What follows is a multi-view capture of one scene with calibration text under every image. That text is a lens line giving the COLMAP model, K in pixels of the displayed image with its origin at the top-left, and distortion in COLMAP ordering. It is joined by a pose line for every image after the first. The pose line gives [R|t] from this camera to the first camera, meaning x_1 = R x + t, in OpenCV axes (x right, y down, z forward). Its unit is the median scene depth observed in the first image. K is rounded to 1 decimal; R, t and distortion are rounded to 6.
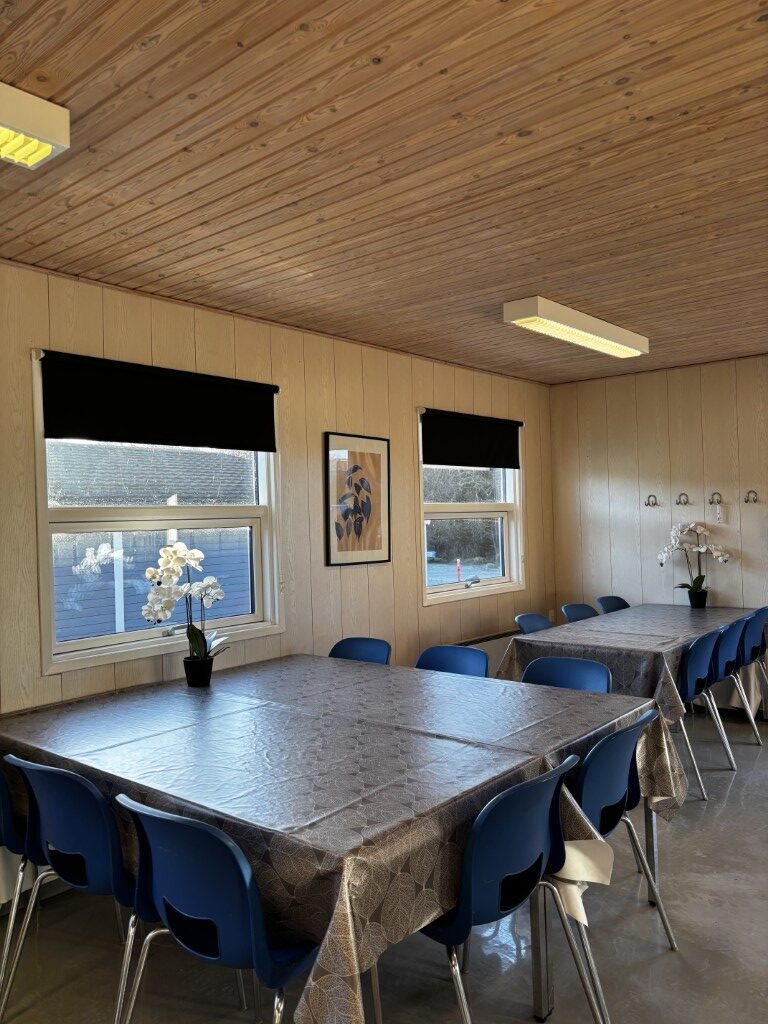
lens RADIAL K [[776.9, 0, 378.6], [0, 776.9, 517.7], [0, 0, 1]] dist [0.041726, -0.003383]
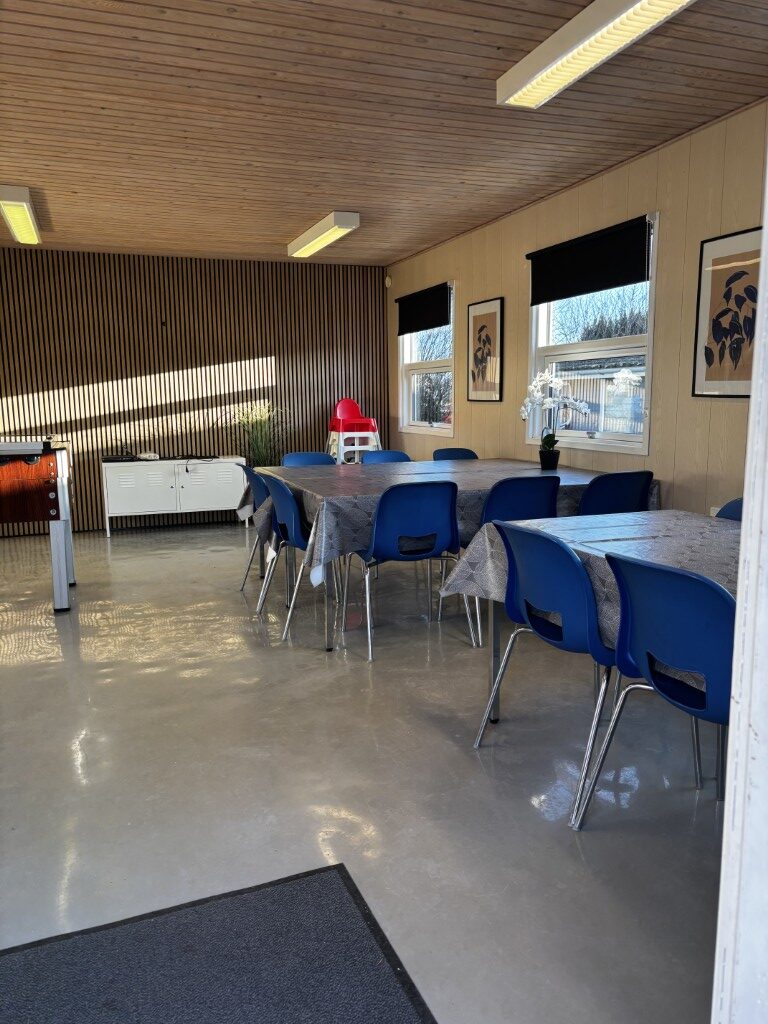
lens RADIAL K [[776.9, 0, 378.6], [0, 776.9, 517.7], [0, 0, 1]] dist [0.041726, -0.003383]
pose [[-0.489344, 0.170643, -0.855233, 0.996707], [0.033426, 0.983619, 0.177134, 0.029533], [0.871450, 0.058093, -0.487032, 1.219896]]
